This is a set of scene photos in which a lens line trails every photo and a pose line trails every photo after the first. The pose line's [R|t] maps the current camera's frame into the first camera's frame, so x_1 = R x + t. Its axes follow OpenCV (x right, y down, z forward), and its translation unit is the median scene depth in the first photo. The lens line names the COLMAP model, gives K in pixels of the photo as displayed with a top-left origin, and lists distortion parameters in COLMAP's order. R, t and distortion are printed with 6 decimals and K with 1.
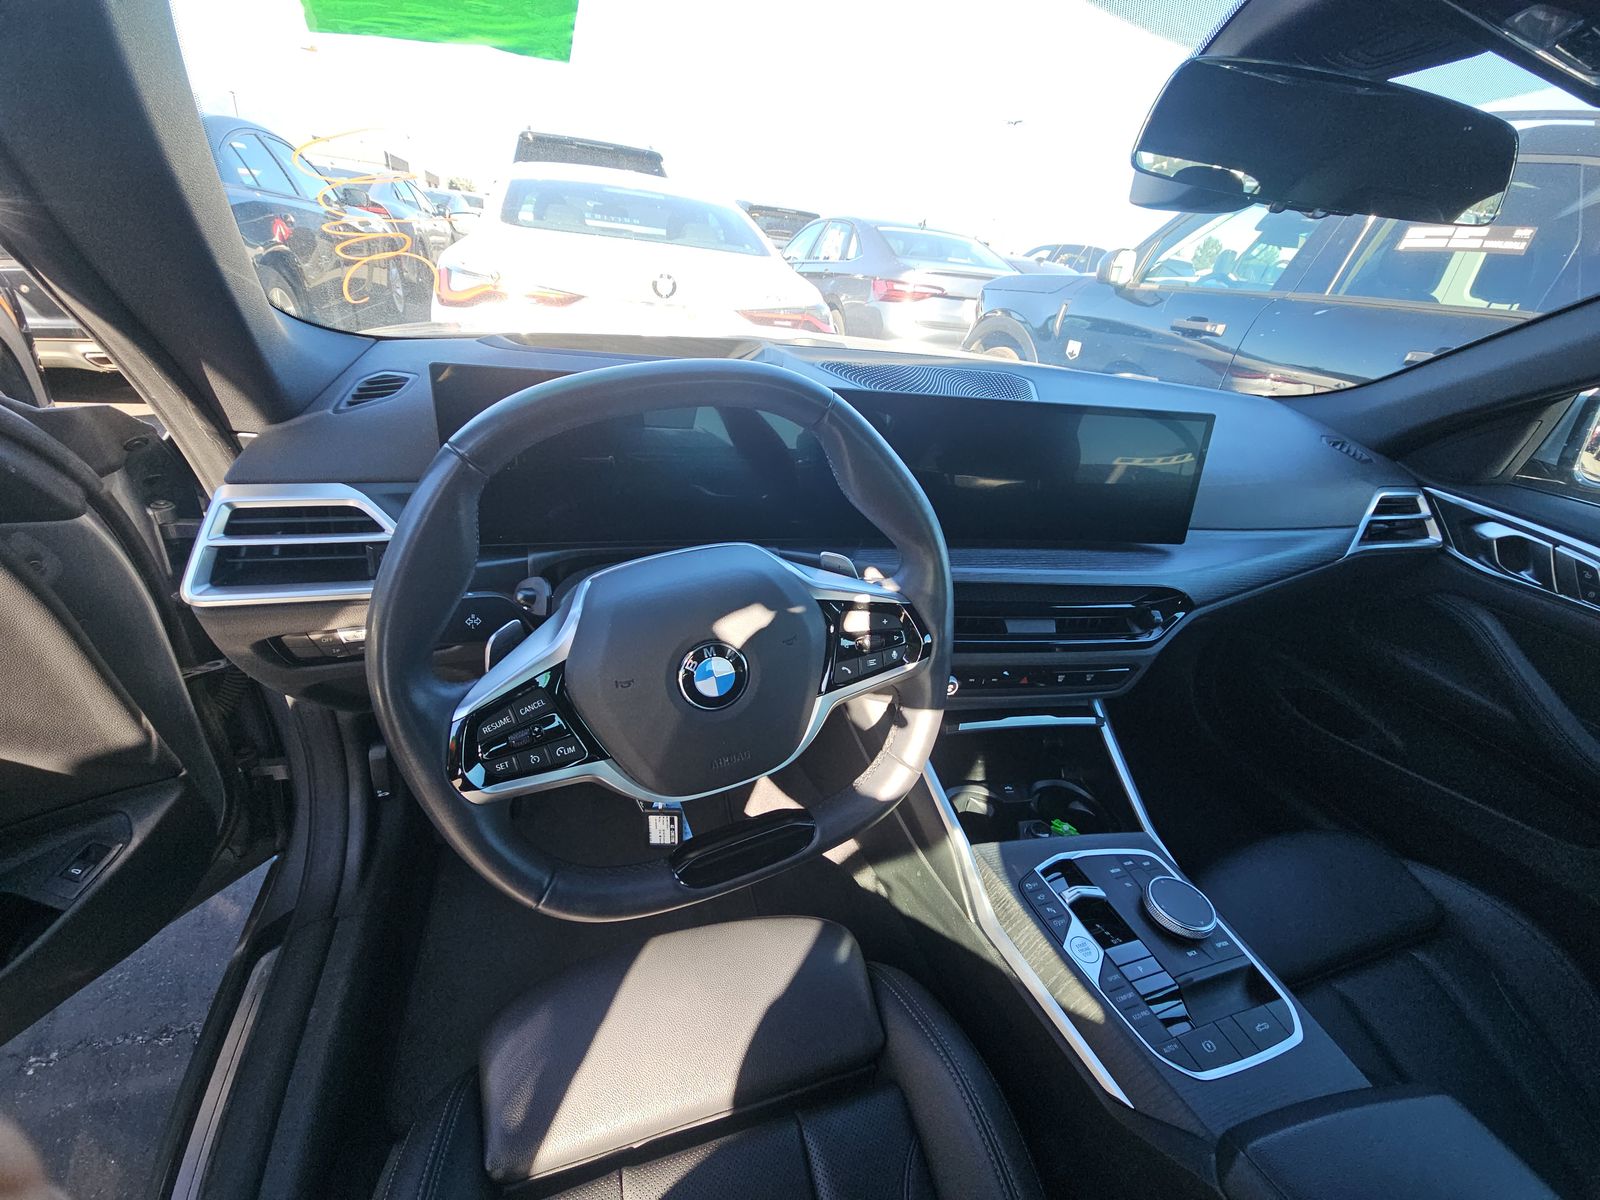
lens RADIAL K [[646.4, 0, 809.2], [0, 646.4, 603.4], [0, 0, 1]] dist [-0.014431, -0.002222]
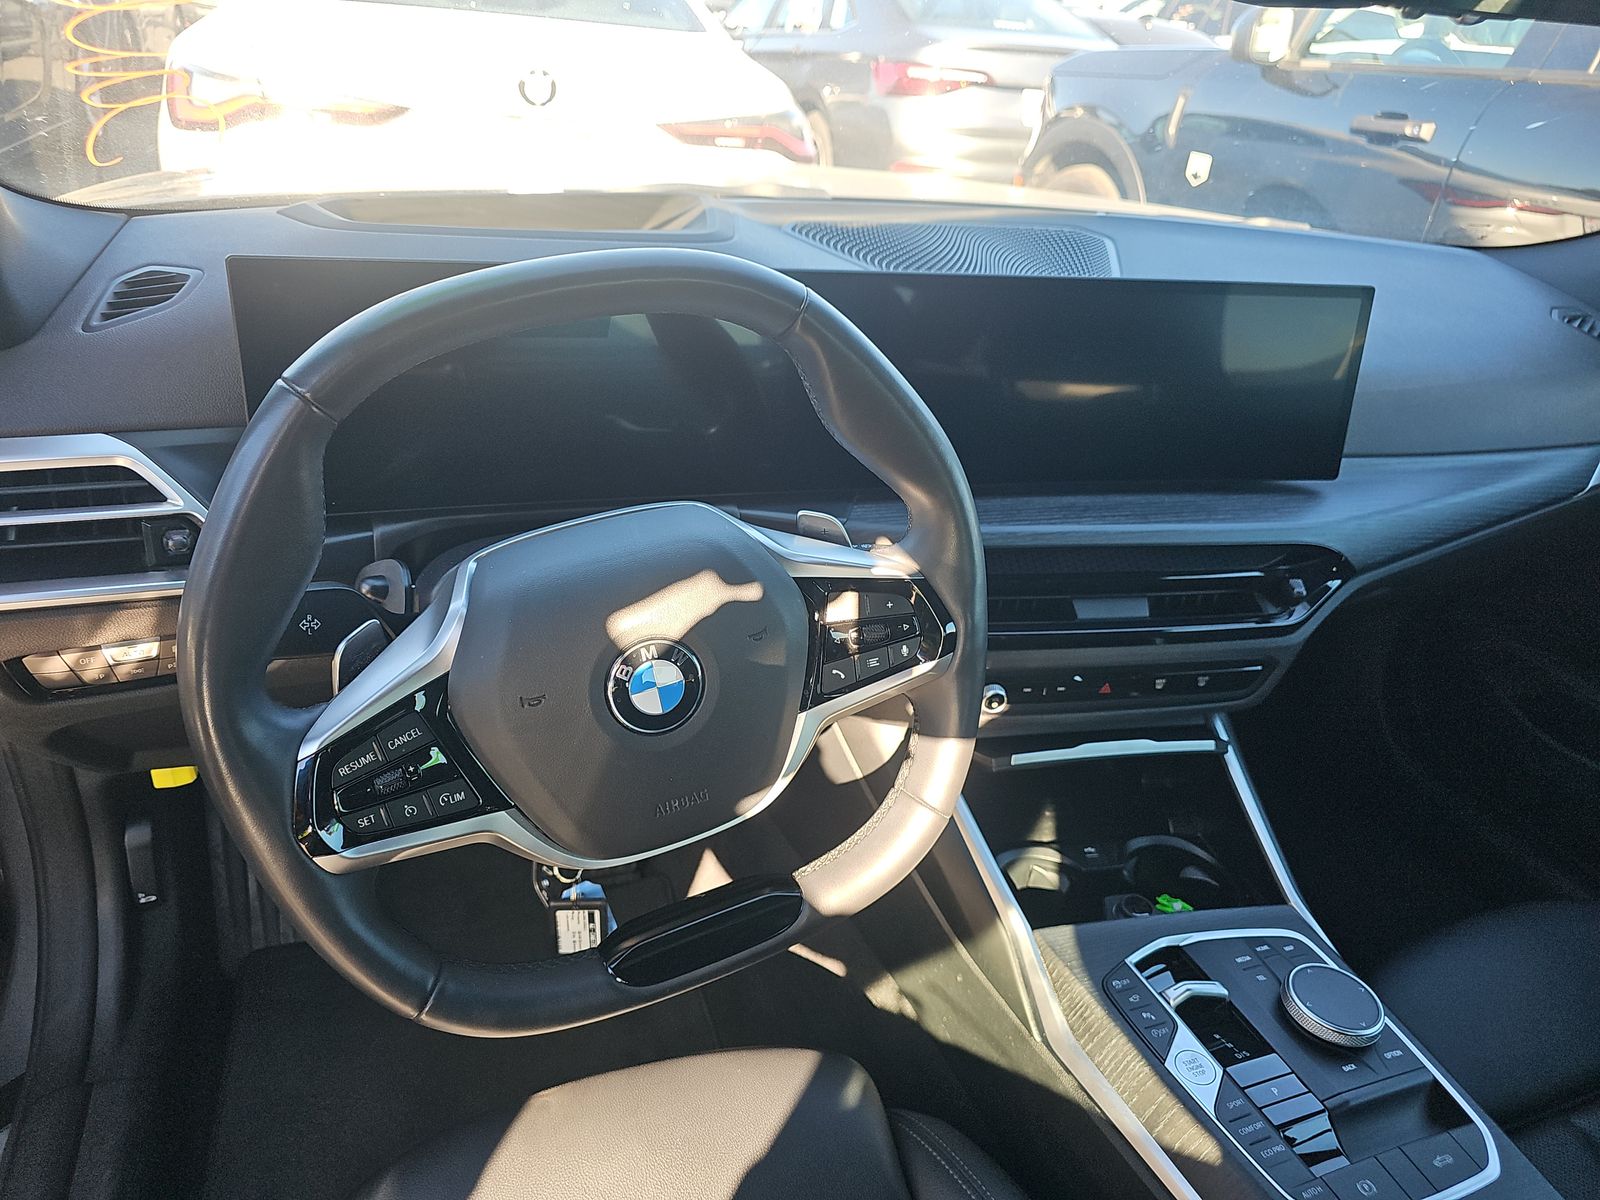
lens RADIAL K [[1066.3, 0, 801.3], [0, 1066.3, 591.4], [0, 0, 1]] dist [-0.008690, -0.000813]
pose [[0.999359, -0.033727, 0.011973, 0.003834], [0.033726, 0.999431, 0.000264, 0.006558], [-0.011975, 0.000140, 0.999928, -0.124375]]
